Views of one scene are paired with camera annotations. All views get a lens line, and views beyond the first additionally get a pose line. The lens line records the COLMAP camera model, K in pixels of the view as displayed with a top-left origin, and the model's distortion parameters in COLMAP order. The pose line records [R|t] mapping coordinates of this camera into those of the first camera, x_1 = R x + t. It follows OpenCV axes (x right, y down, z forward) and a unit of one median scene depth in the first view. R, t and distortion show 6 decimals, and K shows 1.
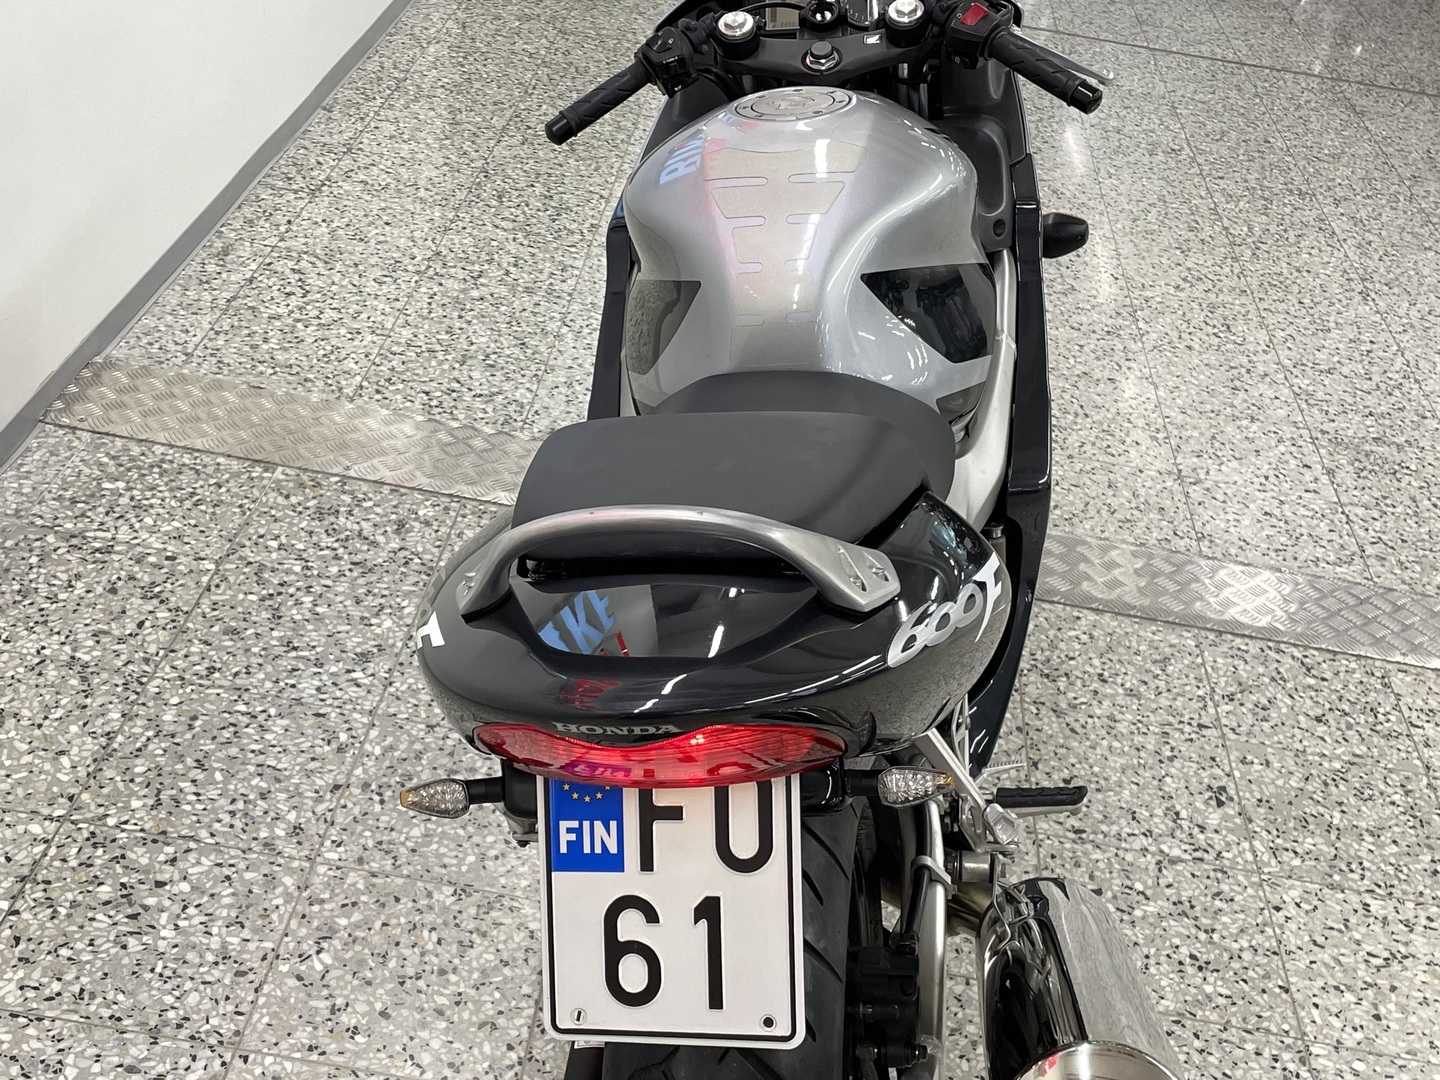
lens RADIAL K [[1846.6, 0, 705.6], [0, 1846.6, 557.4], [0, 0, 1]] dist [0.070679, 0.000000]
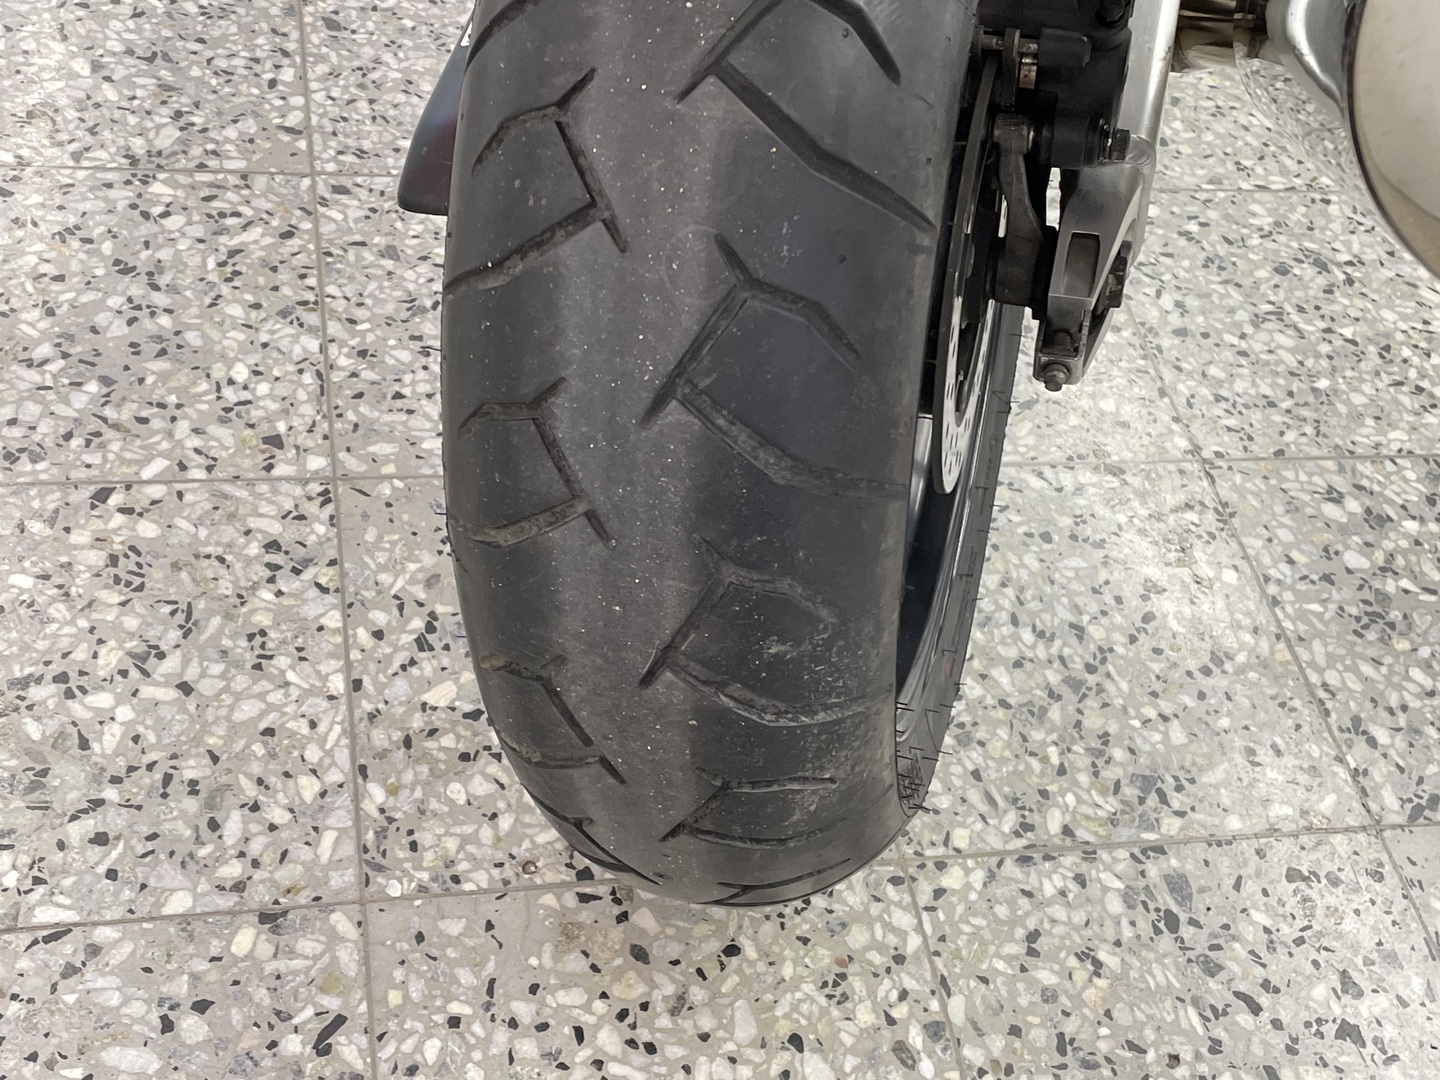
lens RADIAL K [[1846.6, 0, 703.2], [0, 1846.6, 518.3], [0, 0, 1]] dist [0.070679, 0.000000]
pose [[0.965176, -0.191077, 0.178677, 0.047586], [0.123408, 0.934799, 0.333048, 0.126989], [-0.230664, -0.299399, 0.925826, 0.365730]]
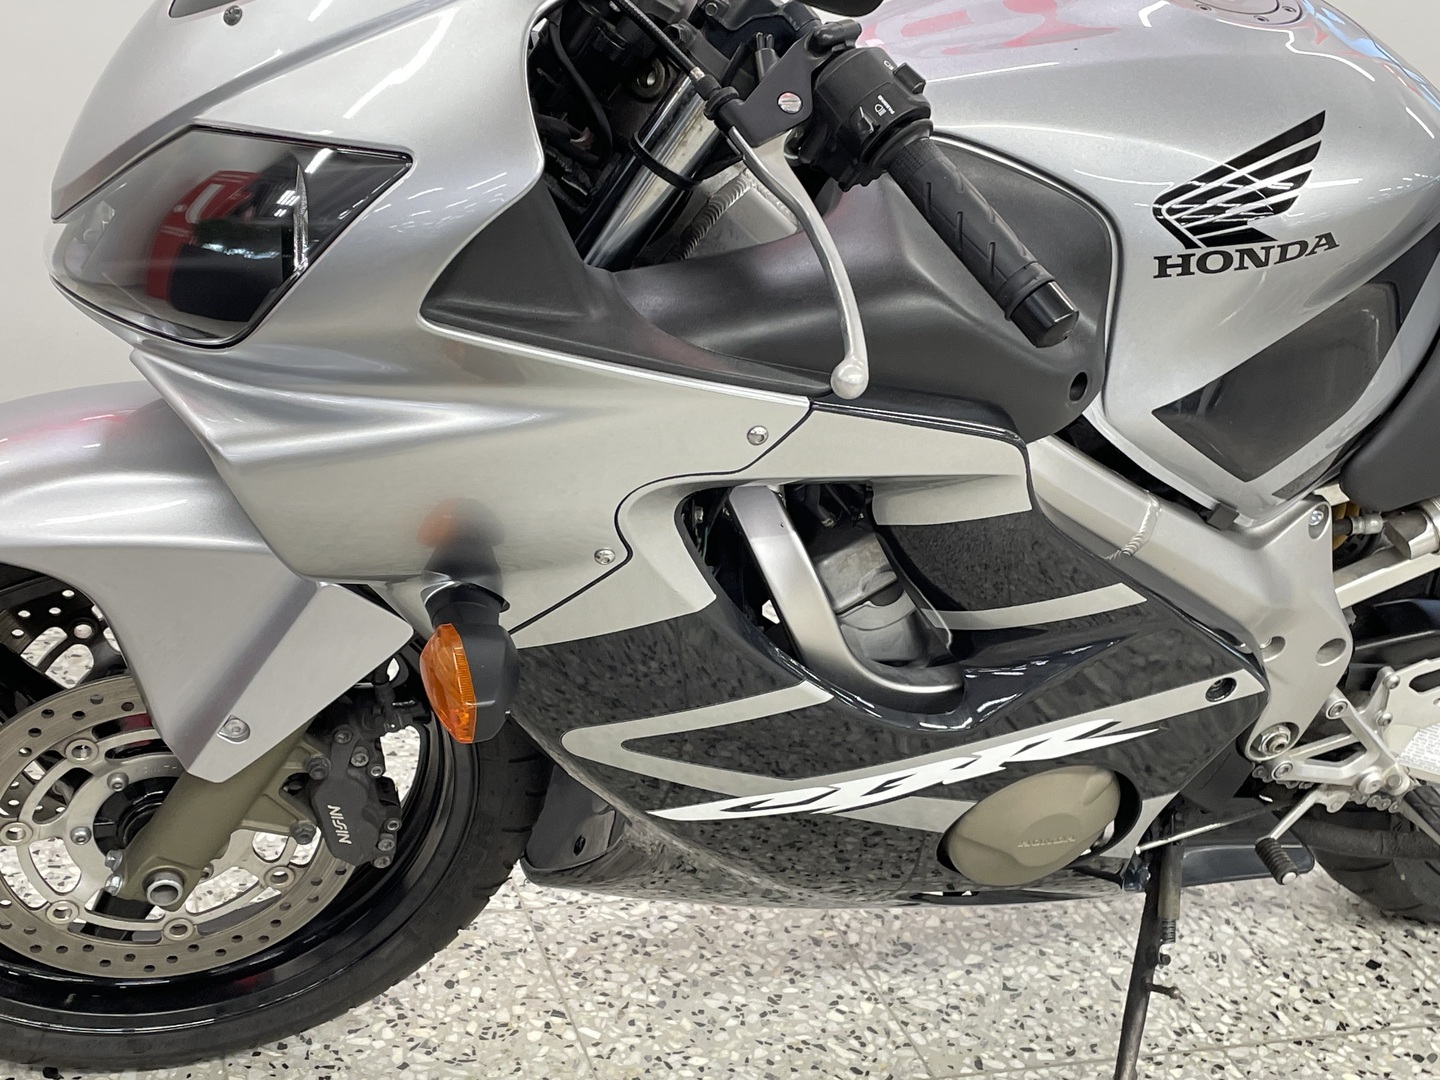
lens RADIAL K [[1952.5, 0, 725.1], [0, 1952.5, 533.7], [0, 0, 1]] dist [0.082843, 0.000000]
pose [[0.430041, 0.254205, -0.866282, 0.626807], [-0.543879, 0.838825, -0.023846, 0.091676], [0.720597, 0.481407, 0.498985, 0.436469]]
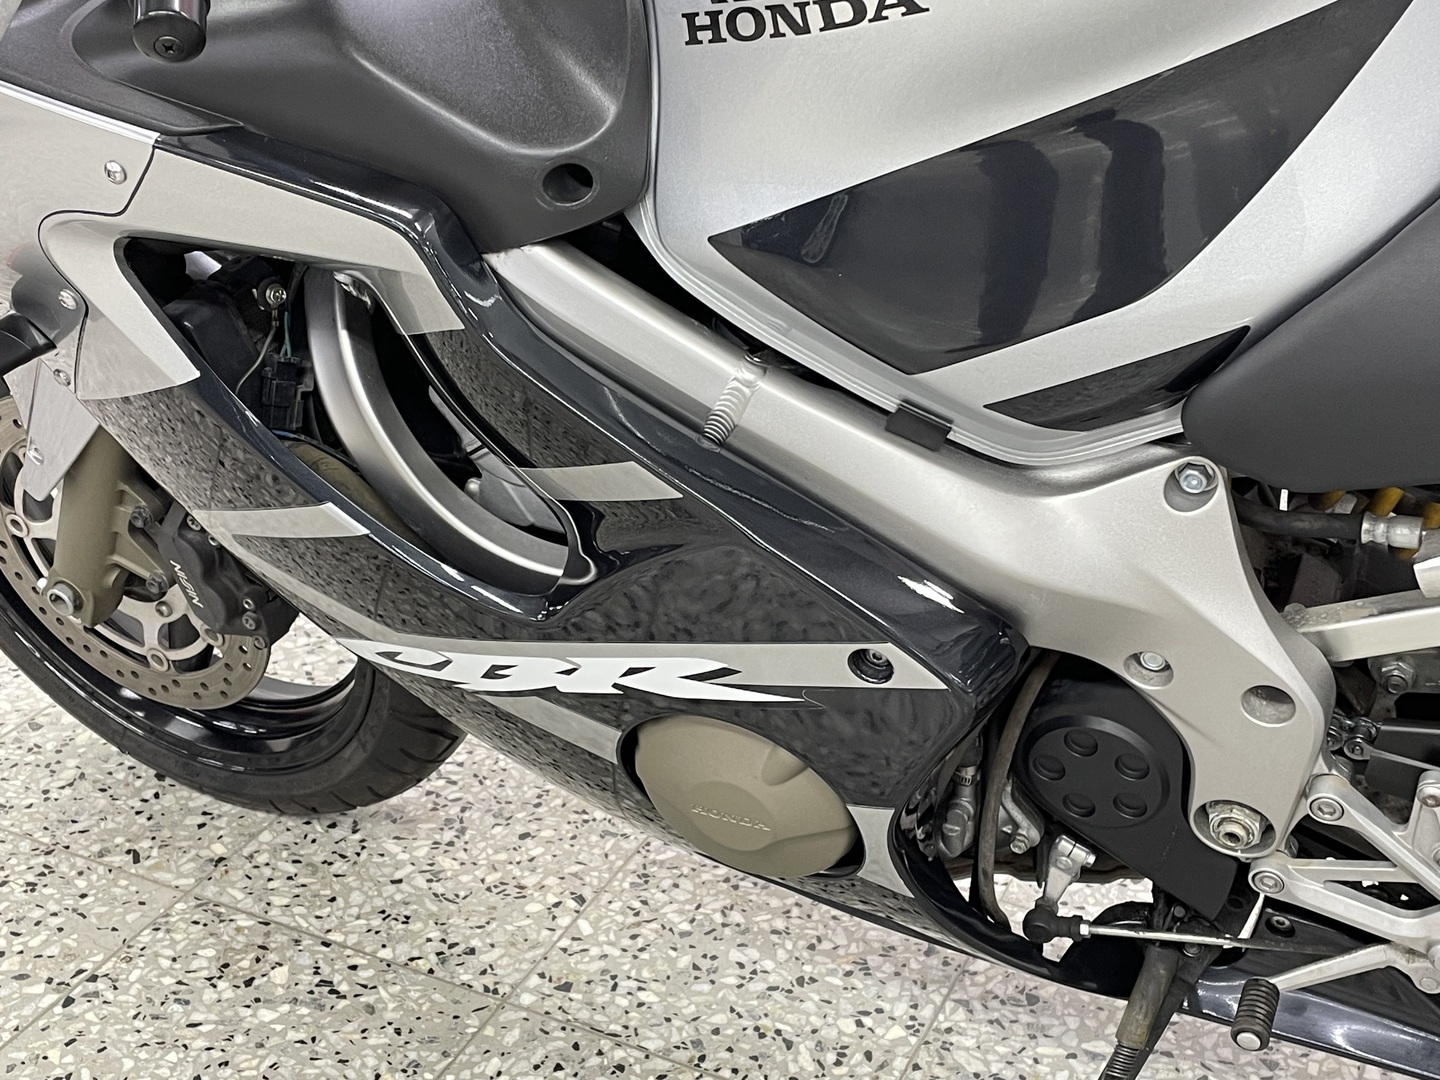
lens RADIAL K [[1952.5, 0, 691.9], [0, 1952.5, 566.5], [0, 0, 1]] dist [0.082843, 0.000000]
pose [[-0.347084, 0.279268, -0.895289, 0.569789], [-0.562367, 0.701986, 0.436989, -0.151274], [0.750517, 0.655153, -0.086597, 0.874651]]
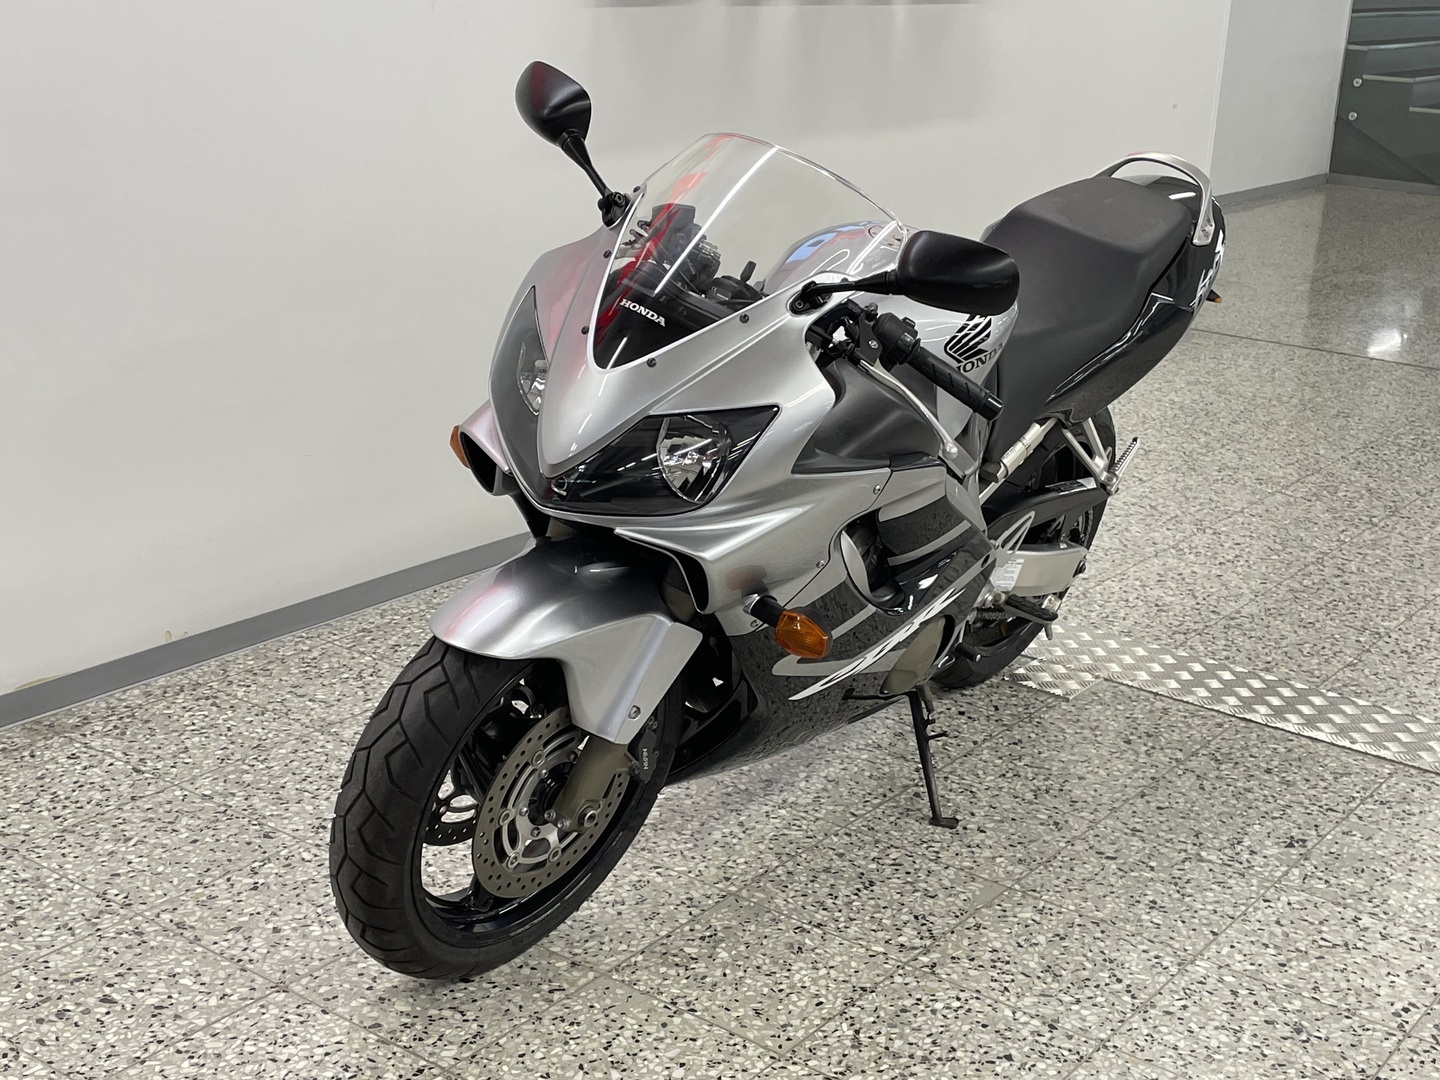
lens RADIAL K [[1952.5, 0, 735.6], [0, 1952.5, 511.8], [0, 0, 1]] dist [0.082843, 0.000000]
pose [[0.850071, 0.044037, -0.524824, 0.703946], [-0.206641, 0.944481, -0.255452, 0.364841], [0.484437, 0.325602, 0.811975, -0.252452]]
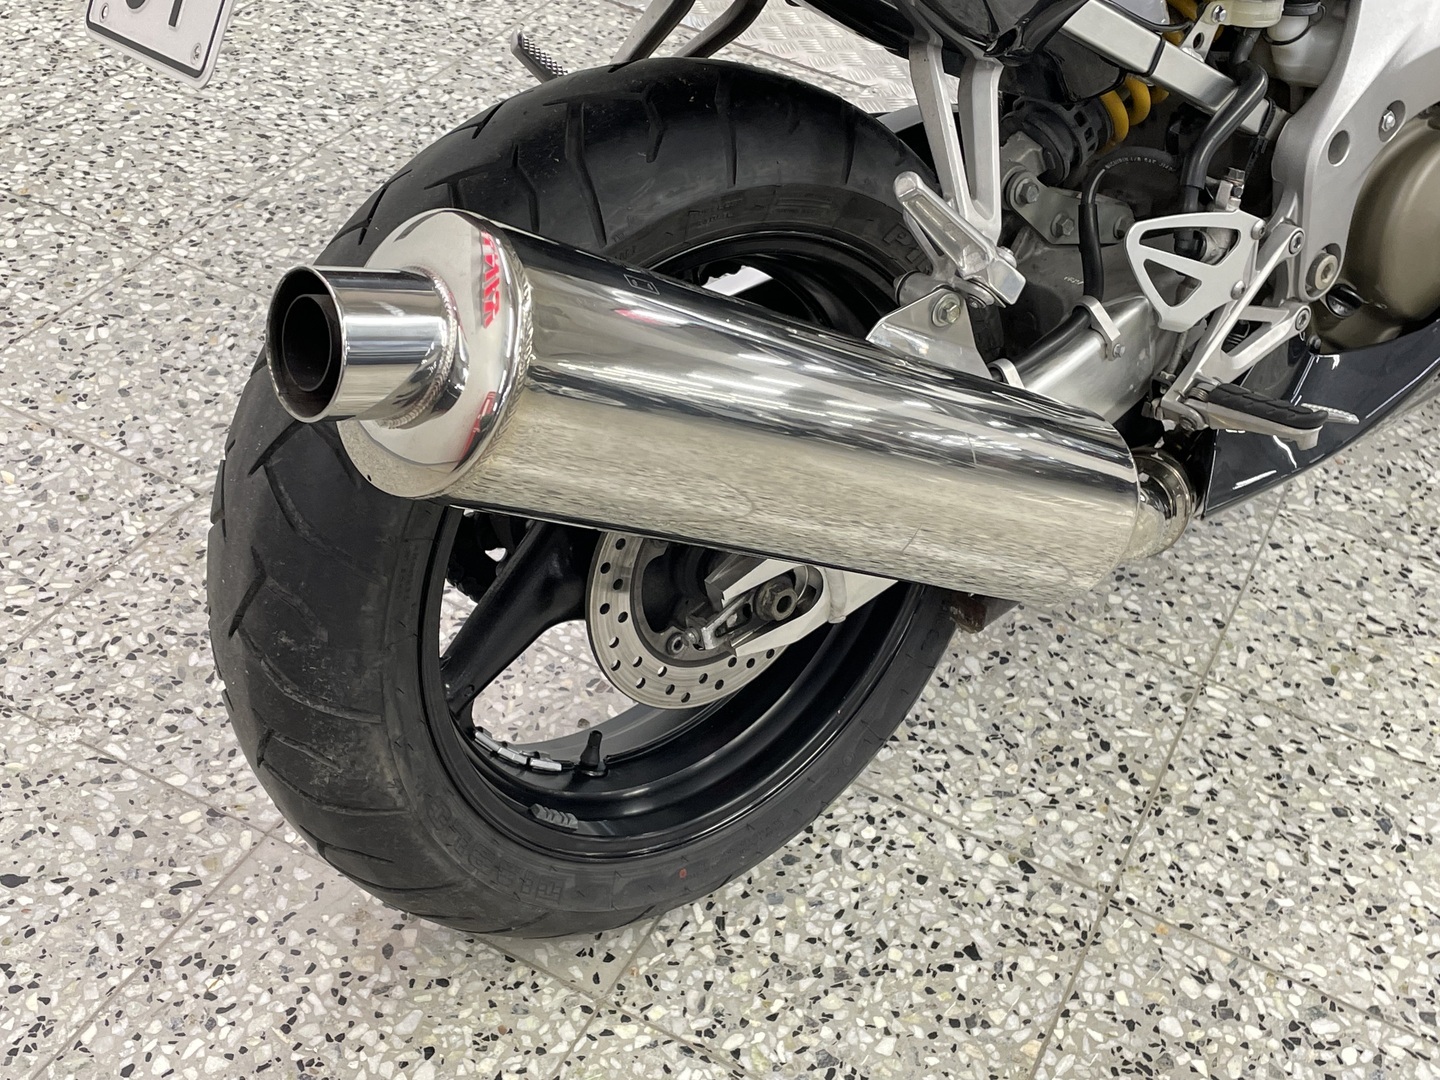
lens RADIAL K [[1846.6, 0, 731.1], [0, 1846.6, 539.0], [0, 0, 1]] dist [0.070679, 0.000000]
pose [[0.931537, 0.200350, -0.303479, 0.352167], [-0.171079, 0.977869, 0.120433, 0.140095], [0.320891, -0.060269, 0.945197, 0.209523]]
